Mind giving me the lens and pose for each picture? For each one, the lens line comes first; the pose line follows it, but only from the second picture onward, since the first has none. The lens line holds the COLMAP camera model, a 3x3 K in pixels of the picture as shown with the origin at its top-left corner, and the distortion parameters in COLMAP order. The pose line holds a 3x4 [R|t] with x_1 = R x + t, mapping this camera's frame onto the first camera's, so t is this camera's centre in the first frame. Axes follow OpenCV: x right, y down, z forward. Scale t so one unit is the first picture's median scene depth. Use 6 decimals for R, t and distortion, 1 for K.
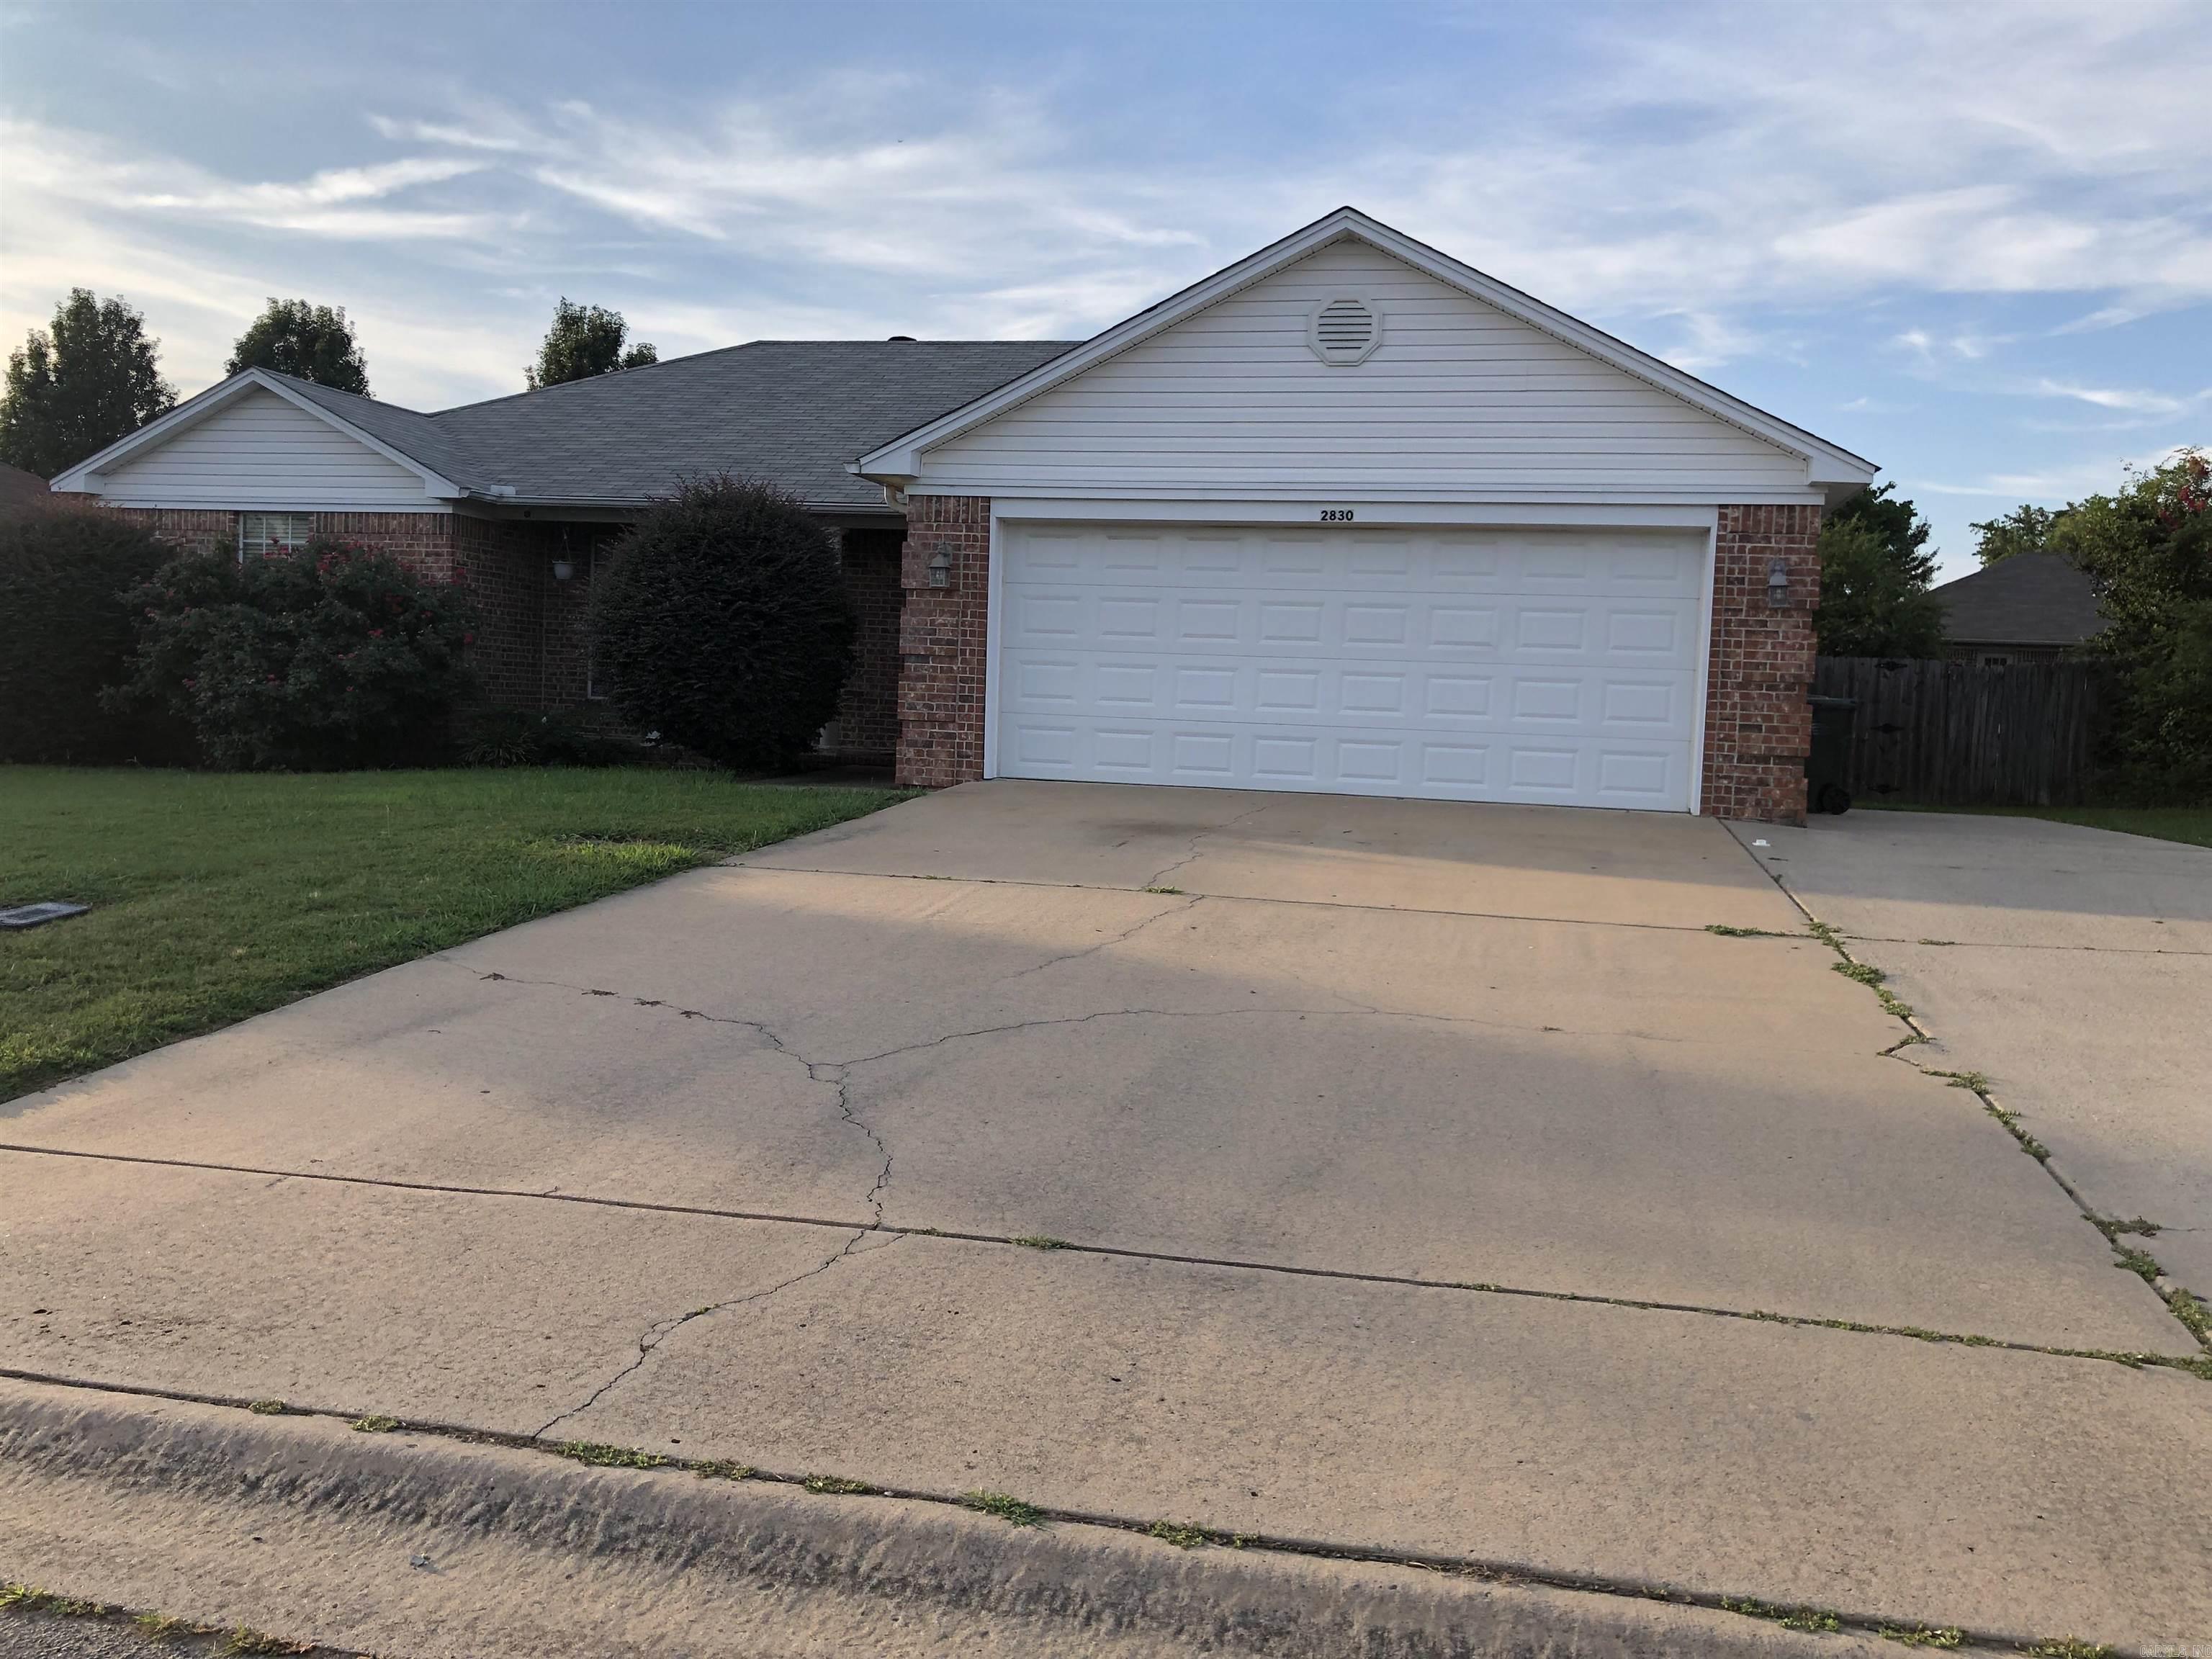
lens RADIAL K [[1784.2, 0, 1106.0], [0, 1784.2, 829.5], [0, 0, 1]] dist [0.056949, -0.072148]
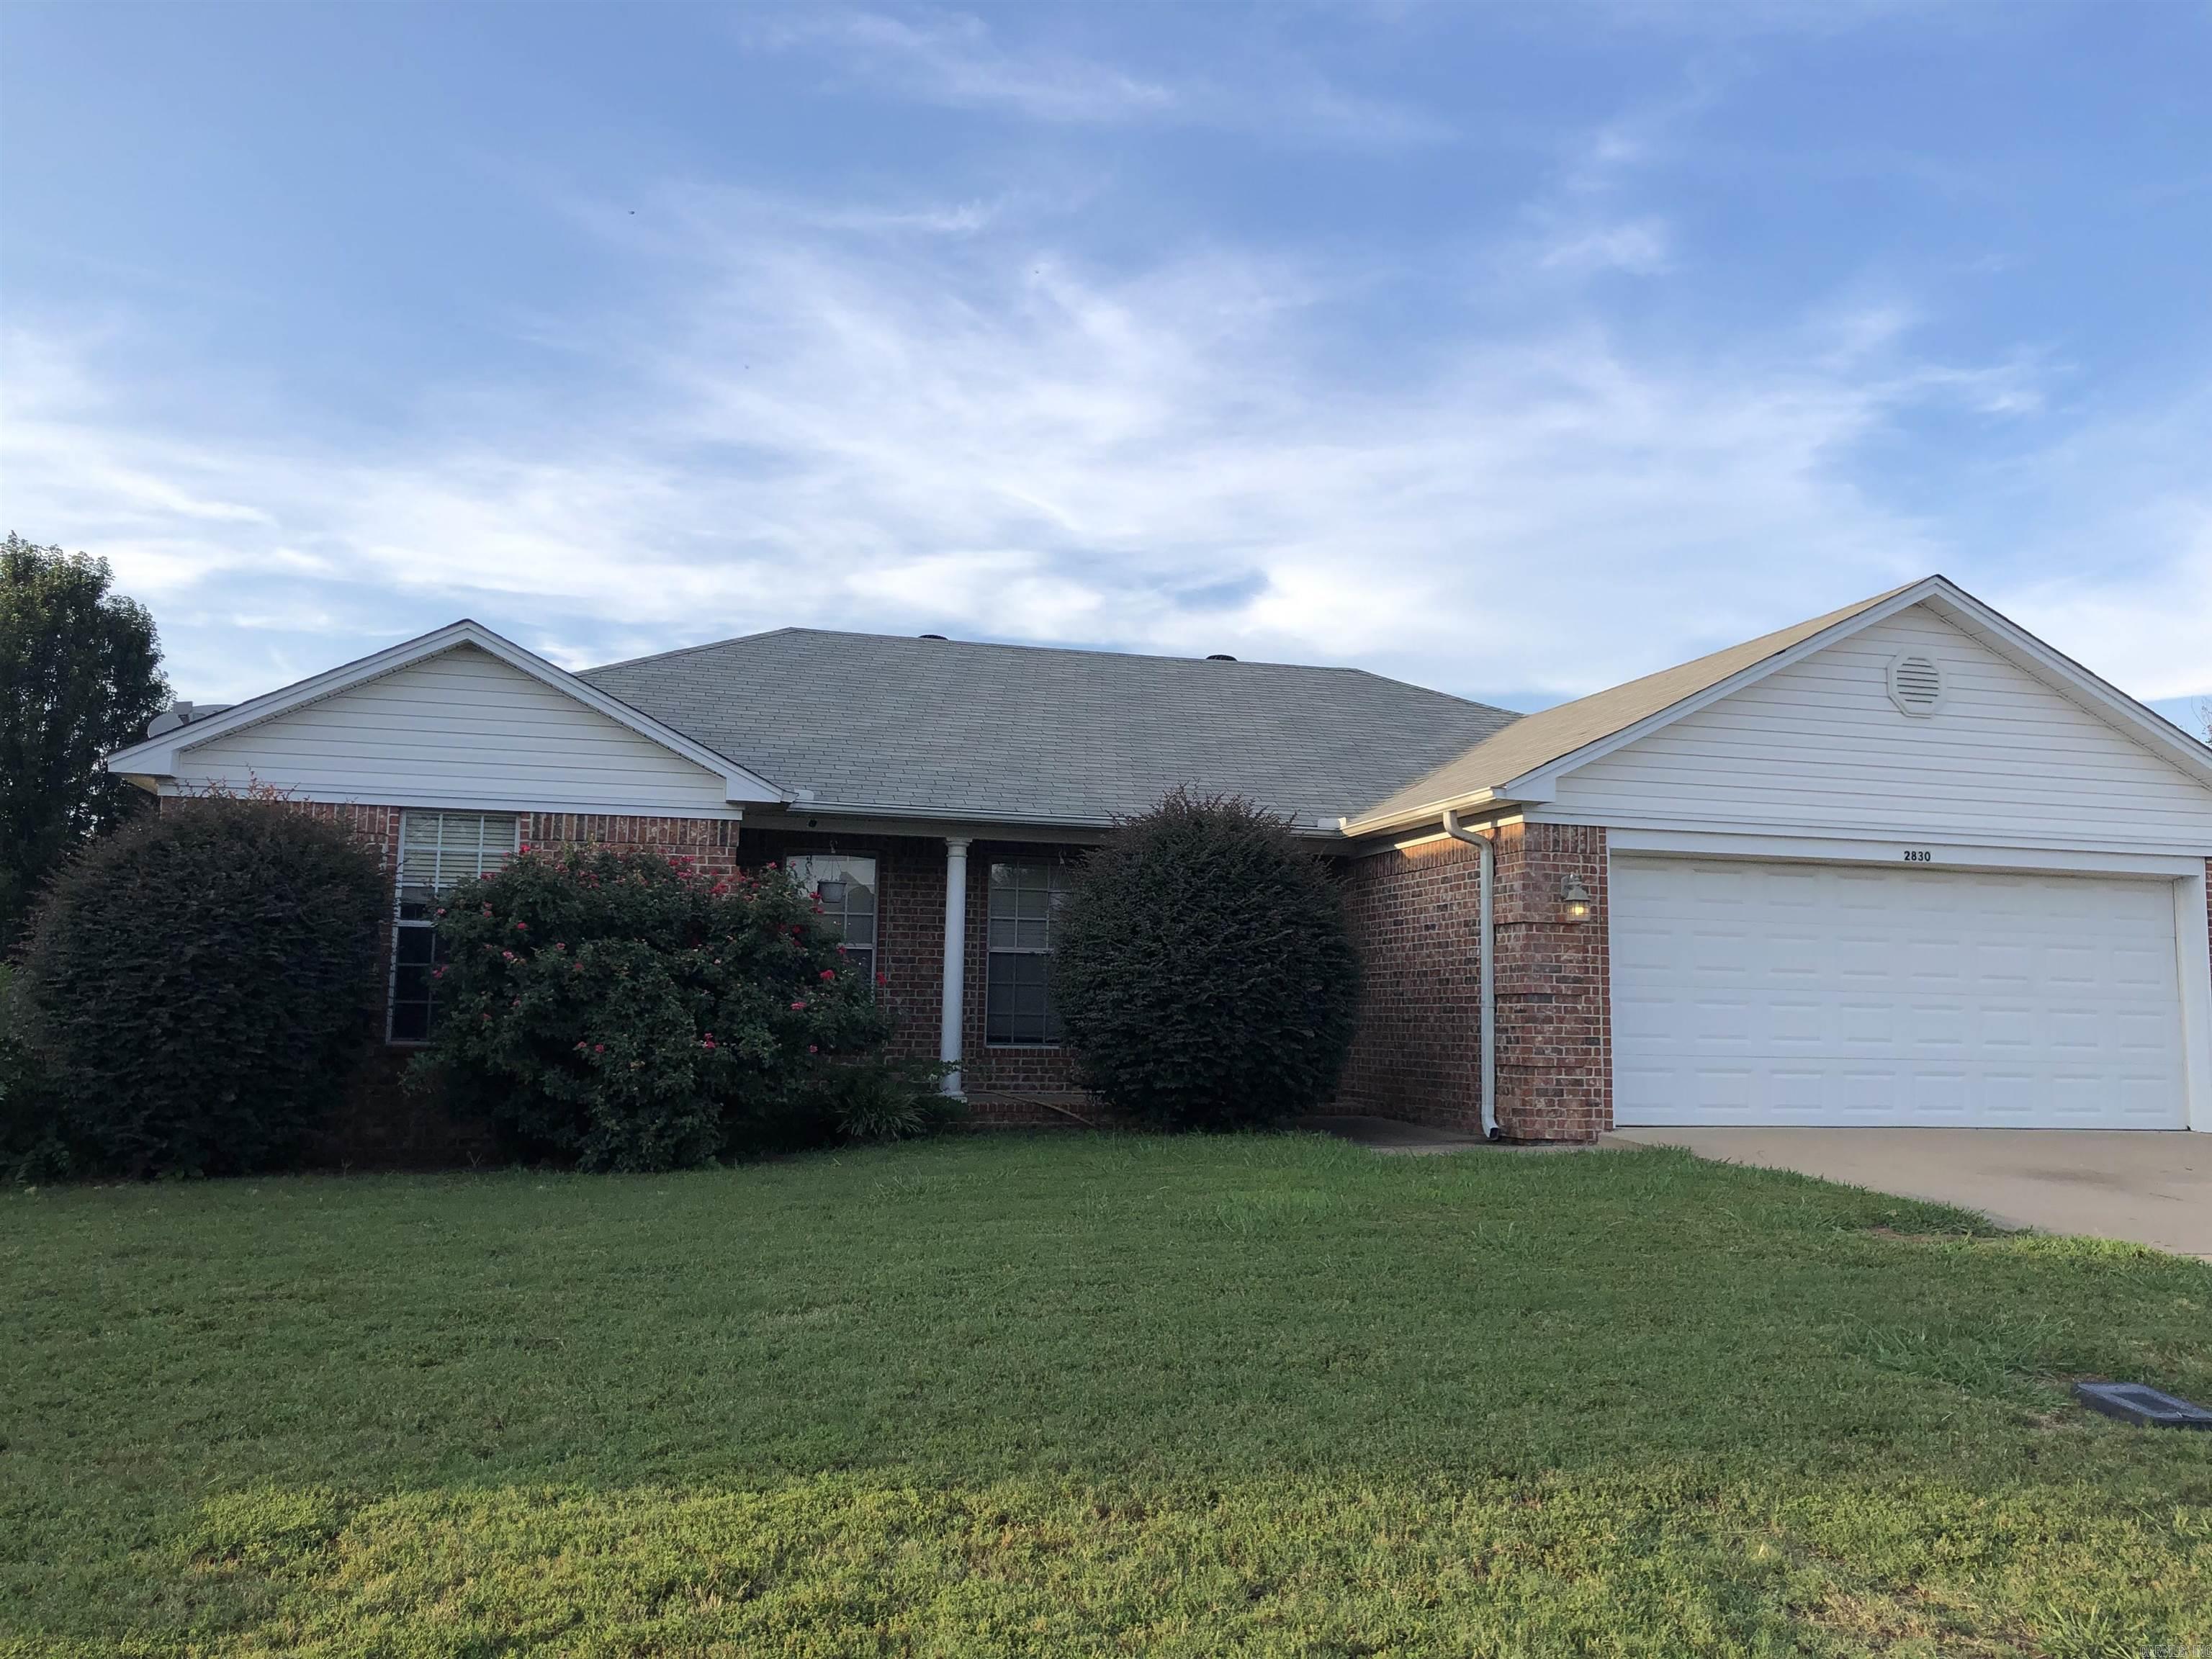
lens RADIAL K [[1831.3, 0, 1107.5], [0, 1831.3, 793.4], [0, 0, 1]] dist [-0.001273, 0.000852]
pose [[0.883956, 0.036506, 0.466142, -0.747973], [0.051515, 0.983274, -0.174694, -0.046884], [-0.464723, 0.178435, 0.867291, 0.273563]]
